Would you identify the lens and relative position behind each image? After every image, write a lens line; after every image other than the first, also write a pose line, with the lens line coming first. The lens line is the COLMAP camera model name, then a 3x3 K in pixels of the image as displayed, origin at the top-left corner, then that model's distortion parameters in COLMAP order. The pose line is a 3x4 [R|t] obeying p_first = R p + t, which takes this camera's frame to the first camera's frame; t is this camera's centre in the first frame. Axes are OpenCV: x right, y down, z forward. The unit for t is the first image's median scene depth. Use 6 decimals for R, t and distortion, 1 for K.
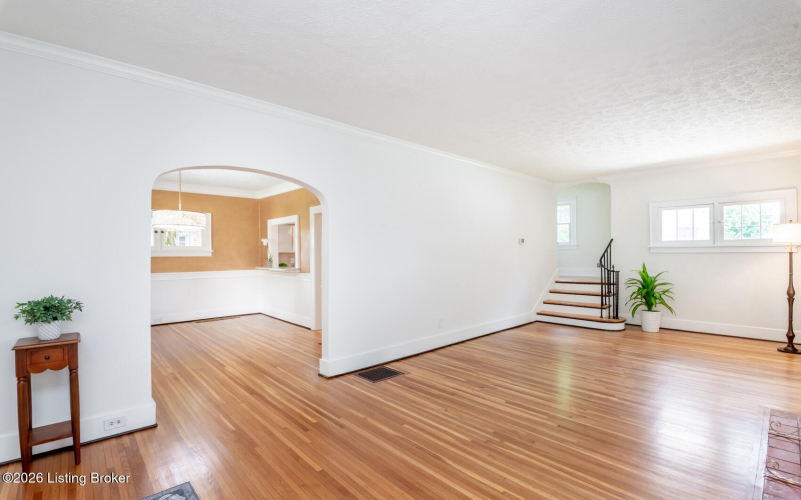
lens RADIAL K [[360.5, 0, 398.4], [0, 360.5, 252.5], [0, 0, 1]] dist [-0.026295, -0.000785]
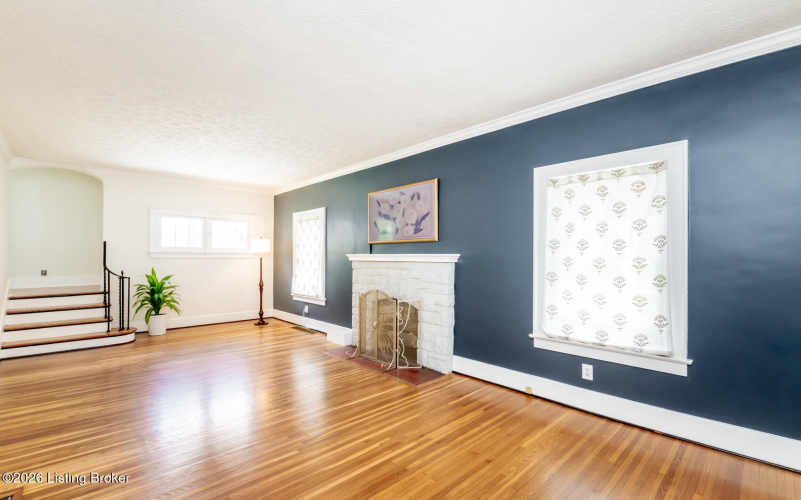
lens RADIAL K [[355.5, 0, 408.9], [0, 355.5, 257.3], [0, 0, 1]] dist [-0.006534, -0.005245]
pose [[-0.033205, 0.007710, 0.999419, -0.348646], [-0.006504, 0.999947, -0.007930, 0.003458], [-0.999427, -0.006763, -0.033153, 0.332947]]
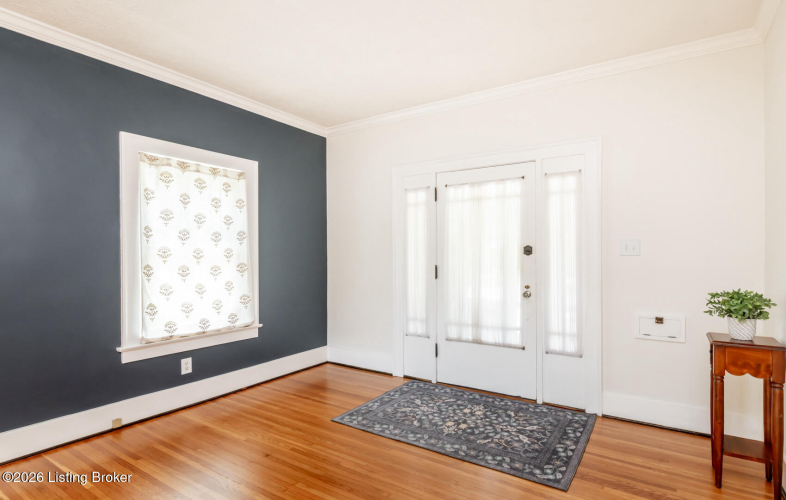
lens RADIAL K [[405.6, 0, 405.4], [0, 405.6, 256.5], [0, 0, 1]] dist [0.001522, 0.000672]
pose [[-0.967382, 0.011578, -0.253056, 0.027451], [0.011521, 0.999932, 0.001708, 0.012860], [0.253058, -0.001263, -0.967450, 0.711982]]
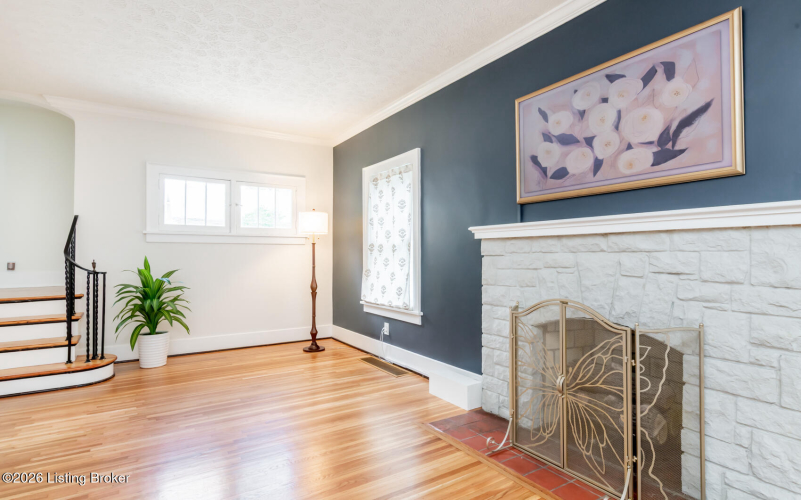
lens RADIAL K [[422.7, 0, 409.0], [0, 422.7, 249.1], [0, 0, 1]] dist [0.002459, 0.000210]
pose [[0.155064, 0.020591, 0.987690, 0.037751], [-0.002123, 0.999787, -0.020510, 0.031089], [-0.987902, 0.001083, 0.155075, 0.462609]]
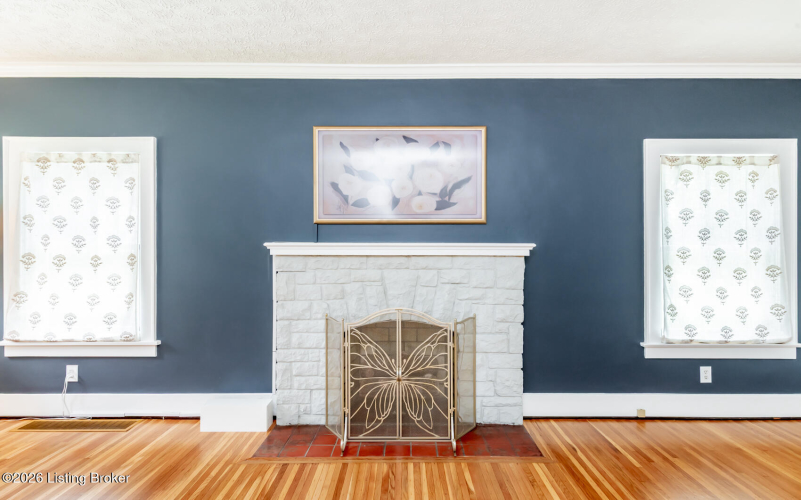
lens RADIAL K [[422.7, 0, 405.1], [0, 422.7, 250.3], [0, 0, 1]] dist [0.002459, 0.000210]
pose [[-0.743424, 0.008093, 0.668772, 0.108282], [0.002752, 0.999955, -0.009042, 0.004493], [-0.668815, -0.004882, -0.743413, 0.763174]]
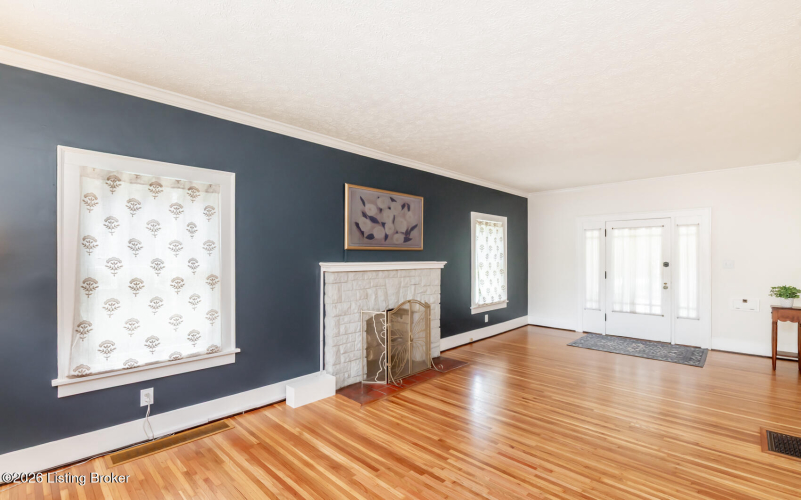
lens RADIAL K [[355.5, 0, 406.0], [0, 355.5, 256.6], [0, 0, 1]] dist [-0.006534, -0.005245]
pose [[-0.997793, 0.008635, -0.065843, 0.522097], [0.008809, 0.999958, -0.002355, -0.020910], [0.065820, -0.002930, -0.997827, 1.147067]]
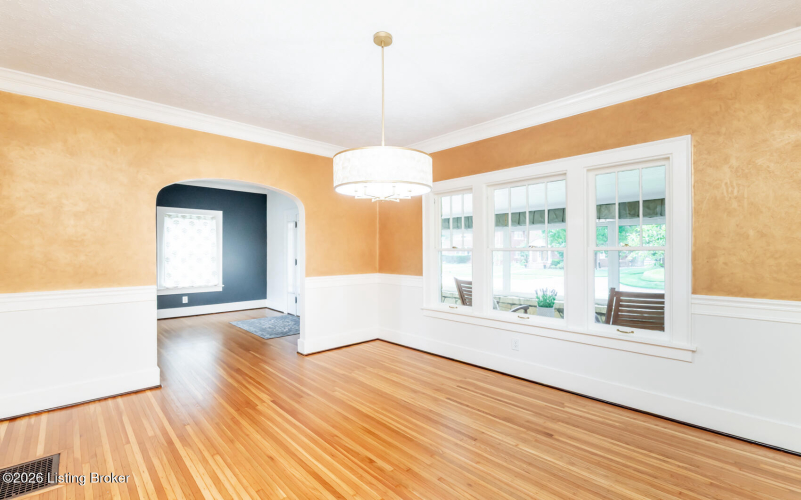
lens RADIAL K [[355.5, 0, 399.3], [0, 355.5, 250.9], [0, 0, 1]] dist [-0.006534, -0.005245]
pose [[-0.999892, 0.007329, -0.012707, -0.567534], [0.007394, 0.999960, -0.005060, 0.010264], [0.012670, -0.005153, -0.999906, 1.331358]]
